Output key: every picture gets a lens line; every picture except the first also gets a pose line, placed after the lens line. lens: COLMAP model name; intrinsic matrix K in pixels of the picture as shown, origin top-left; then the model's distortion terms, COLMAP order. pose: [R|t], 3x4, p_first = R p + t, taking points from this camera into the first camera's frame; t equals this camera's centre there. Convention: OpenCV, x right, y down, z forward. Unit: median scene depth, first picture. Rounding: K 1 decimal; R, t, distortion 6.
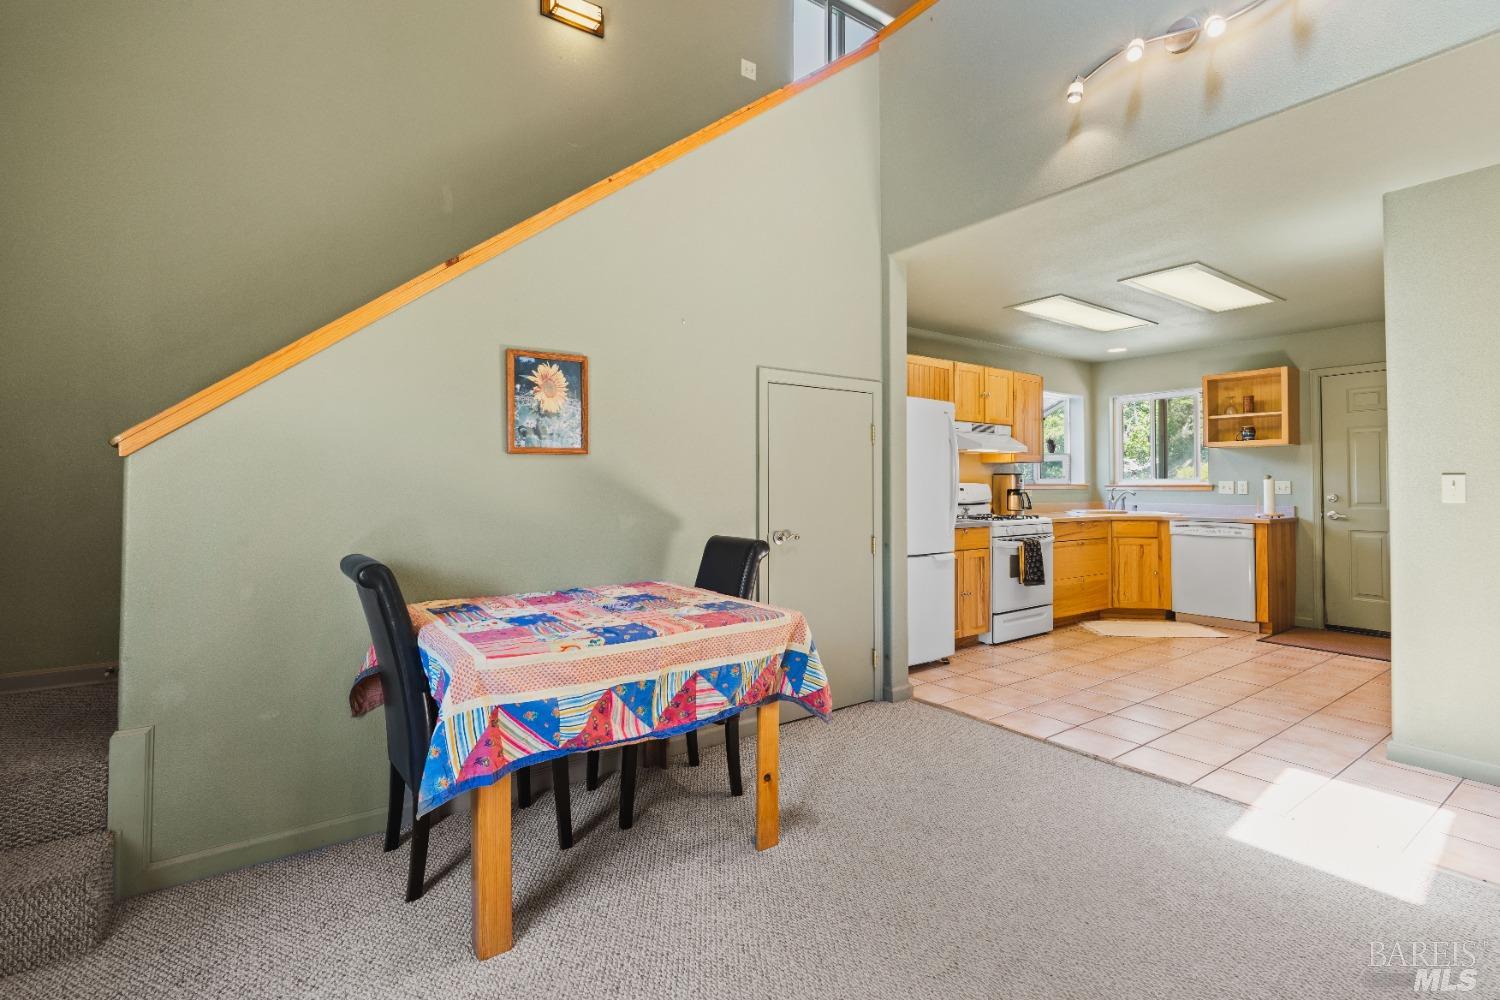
lens RADIAL K [[677.8, 0, 743.1], [0, 677.8, 474.8], [0, 0, 1]] dist [-0.009984, 0.001722]
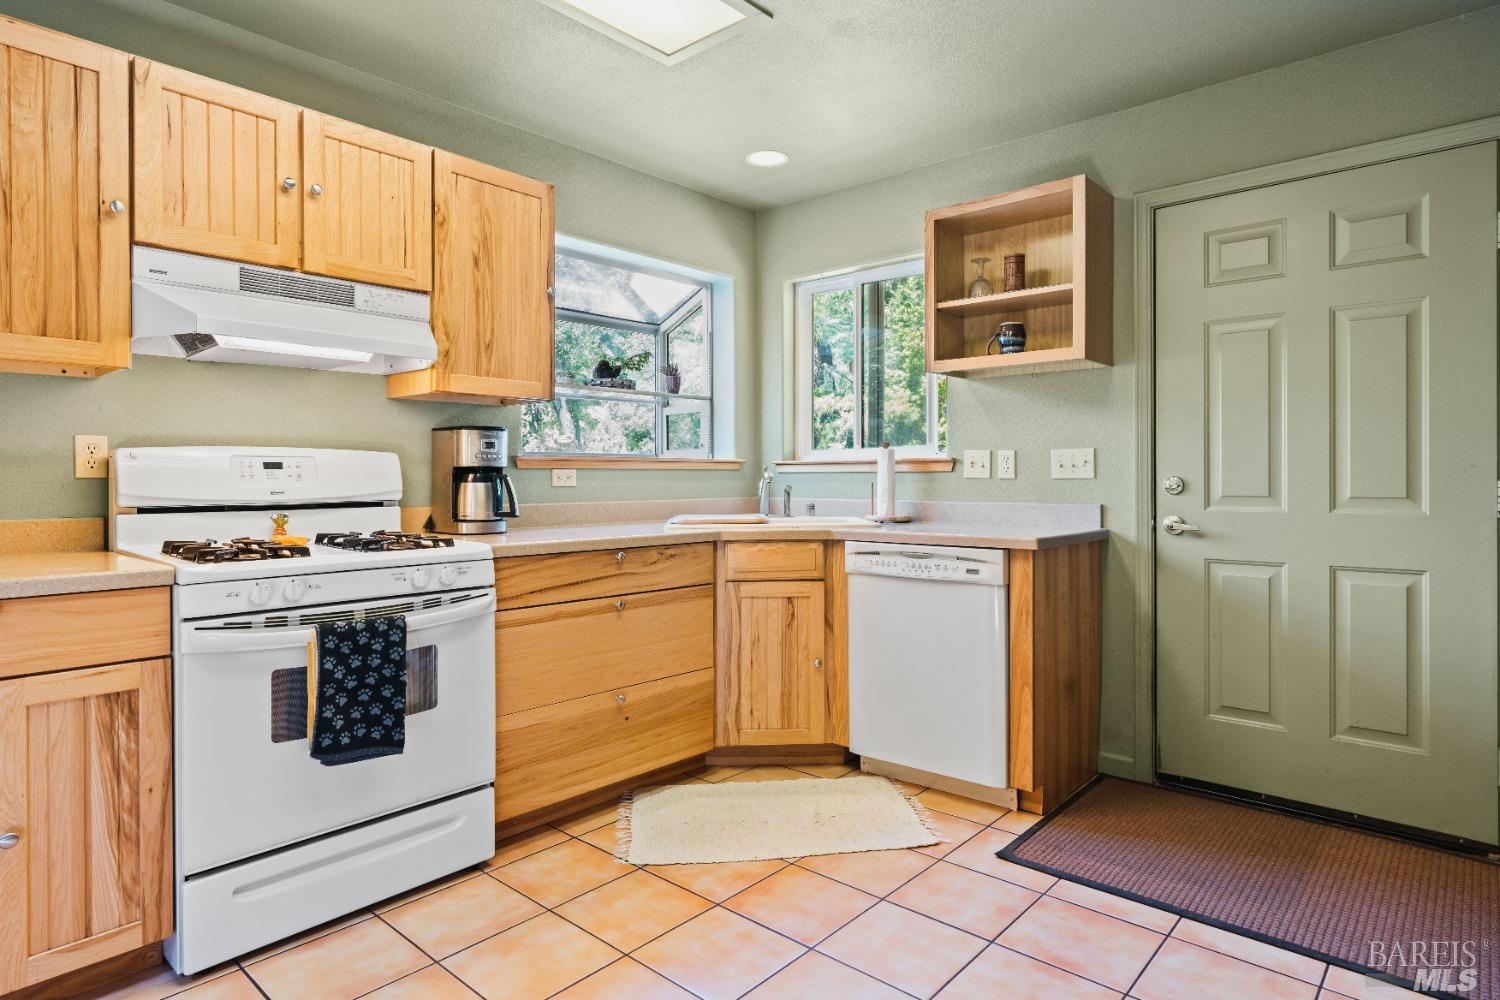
lens RADIAL K [[837.2, 0, 745.5], [0, 837.2, 481.2], [0, 0, 1]] dist [-0.012268, 0.002000]
pose [[0.973736, -0.002959, 0.227661, 0.465050], [-0.001661, 0.999797, 0.020102, 0.020562], [-0.227674, -0.019952, 0.973533, 0.517829]]
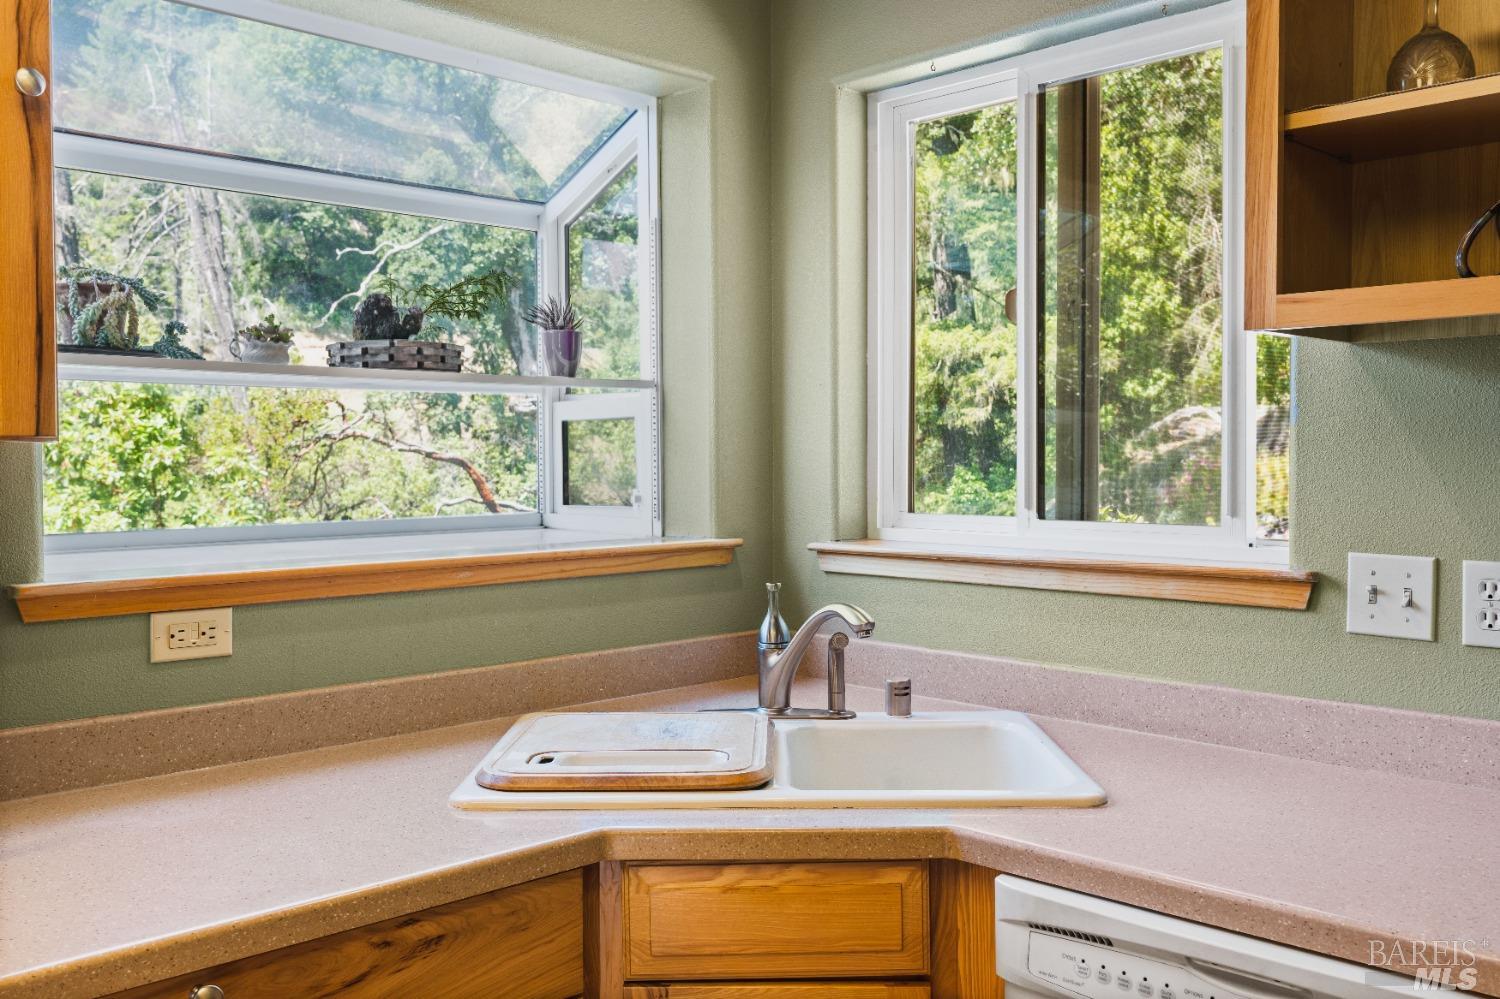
lens RADIAL K [[1329.2, 0, 743.9], [0, 1329.2, 491.2], [0, 0, 1]] dist [0.029266, -0.019002]
pose [[0.986496, -0.007524, 0.163612, 0.557039], [0.000965, 0.999194, 0.040128, -0.019096], [-0.163782, -0.039428, 0.985708, 0.774690]]
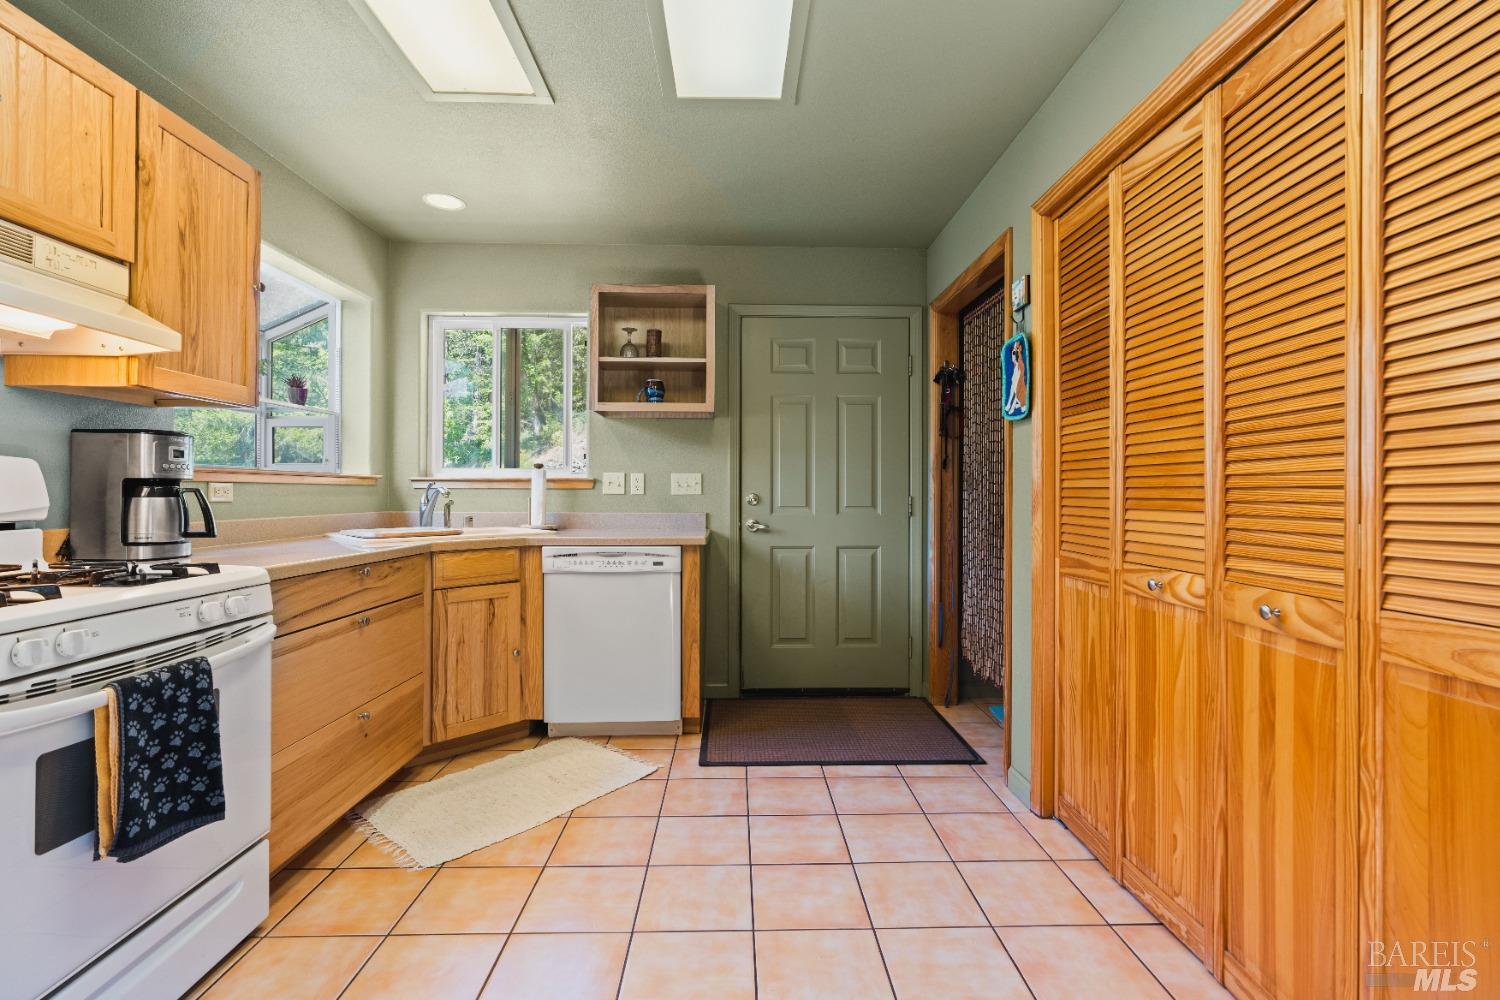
lens RADIAL K [[677.8, 0, 755.3], [0, 677.8, 490.9], [0, 0, 1]] dist [-0.009984, 0.001722]
pose [[0.547806, 0.005090, 0.836590, 0.302360], [-0.016921, 0.999844, 0.004997, 0.021706], [-0.836435, -0.016894, 0.547806, 0.606523]]
